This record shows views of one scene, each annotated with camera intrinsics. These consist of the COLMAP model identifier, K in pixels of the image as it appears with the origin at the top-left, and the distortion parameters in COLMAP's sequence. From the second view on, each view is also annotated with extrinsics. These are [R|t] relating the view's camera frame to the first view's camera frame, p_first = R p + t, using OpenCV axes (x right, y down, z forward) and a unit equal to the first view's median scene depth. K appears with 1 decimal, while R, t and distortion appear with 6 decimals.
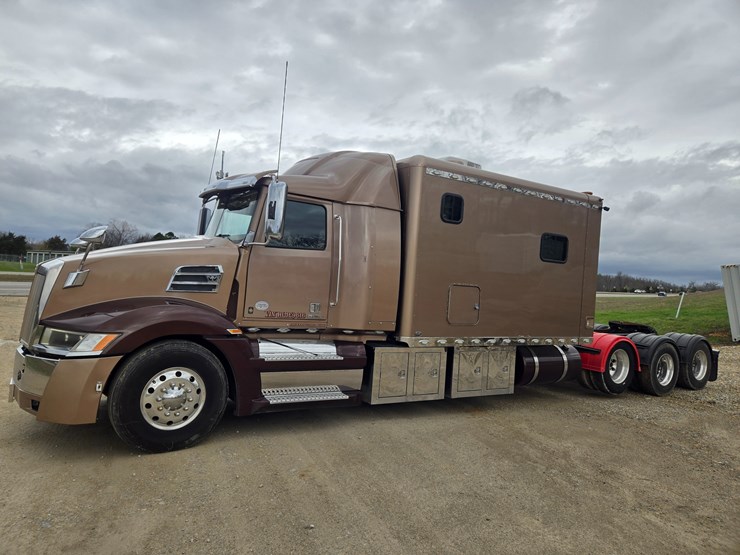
lens RADIAL K [[496.6, 0, 360.0], [0, 496.6, 270.5], [0, 0, 1]] dist [0.093422, -0.080079]
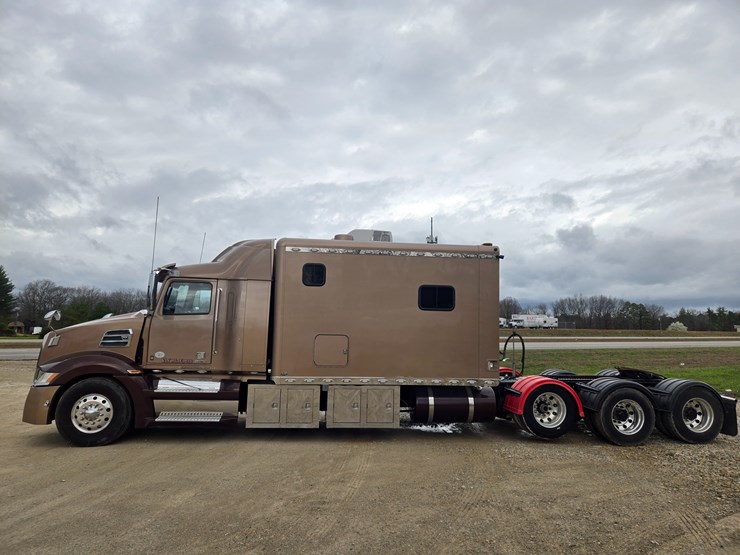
lens RADIAL K [[499.3, 0, 371.1], [0, 499.3, 268.6], [0, 0, 1]] dist [0.088072, -0.075755]
pose [[0.899919, -0.098044, -0.424891, 0.857187], [0.048448, 0.990843, -0.126025, 0.030110], [0.433357, 0.092827, 0.896429, -0.094056]]
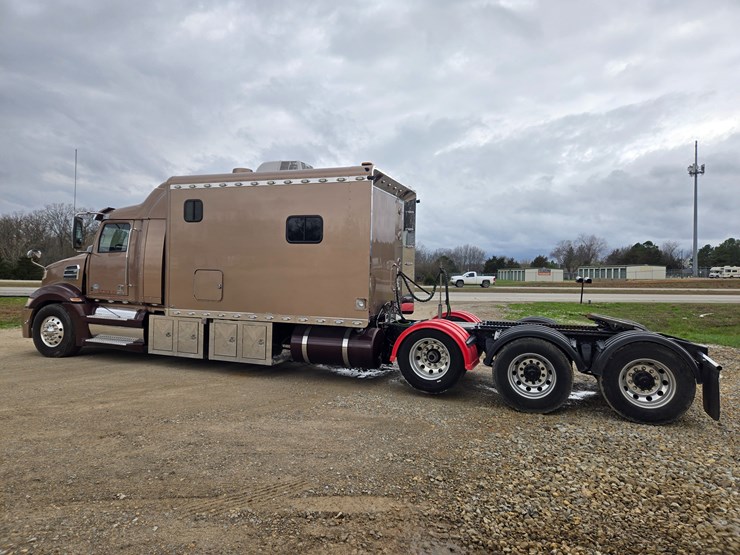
lens RADIAL K [[512.3, 0, 367.2], [0, 512.3, 271.5], [0, 0, 1]] dist [0.084964, -0.069420]
pose [[0.587989, -0.056170, -0.806916, 1.501911], [0.034391, 0.998420, -0.044441, 0.108020], [0.808138, -0.001620, 0.588992, 0.567096]]
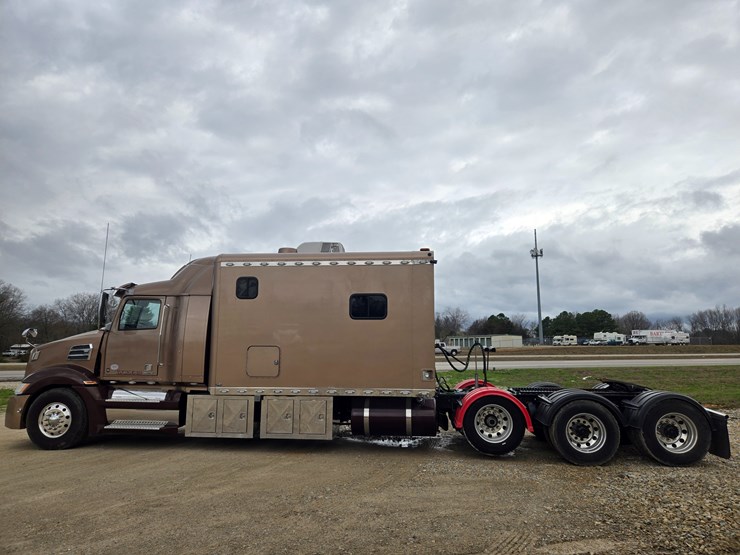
lens RADIAL K [[504.3, 0, 374.6], [0, 504.3, 268.7], [0, 0, 1]] dist [0.092789, -0.078023]
pose [[0.781288, -0.156639, -0.604196, 1.256520], [0.060810, 0.982496, -0.176080, 0.083819], [0.621201, 0.100829, 0.777138, 0.153619]]
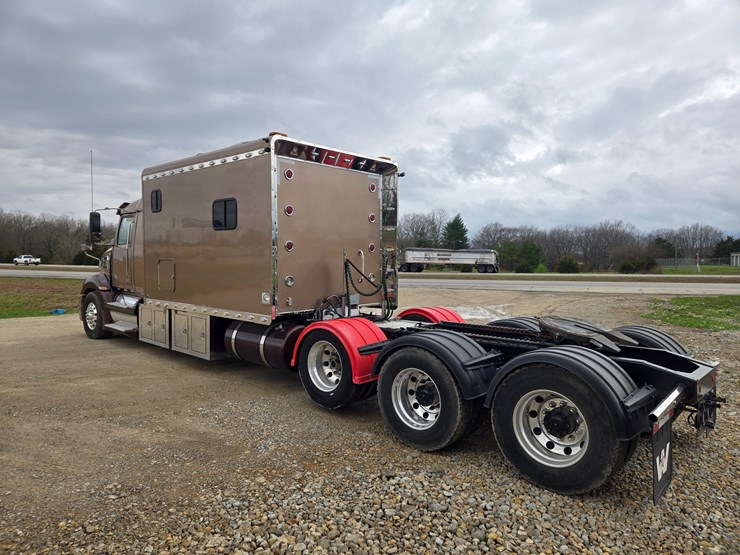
lens RADIAL K [[513.6, 0, 349.6], [0, 513.6, 280.6], [0, 0, 1]] dist [0.097374, -0.077164]
pose [[0.220039, -0.020955, -0.975266, 1.579374], [0.025211, 0.999557, -0.015788, 0.115173], [0.975165, -0.021114, 0.220470, 1.171878]]
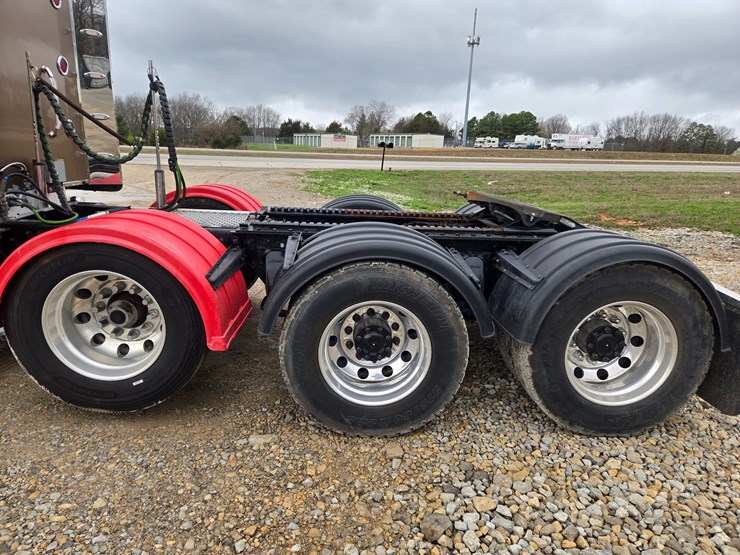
lens RADIAL K [[492.8, 0, 384.6], [0, 492.8, 287.0], [0, 0, 1]] dist [0.073746, -0.066783]
pose [[0.868087, 0.110914, -0.483863, 1.046964], [0.019822, 0.966197, 0.257040, 0.127171], [0.496016, -0.232725, 0.836545, 1.118709]]
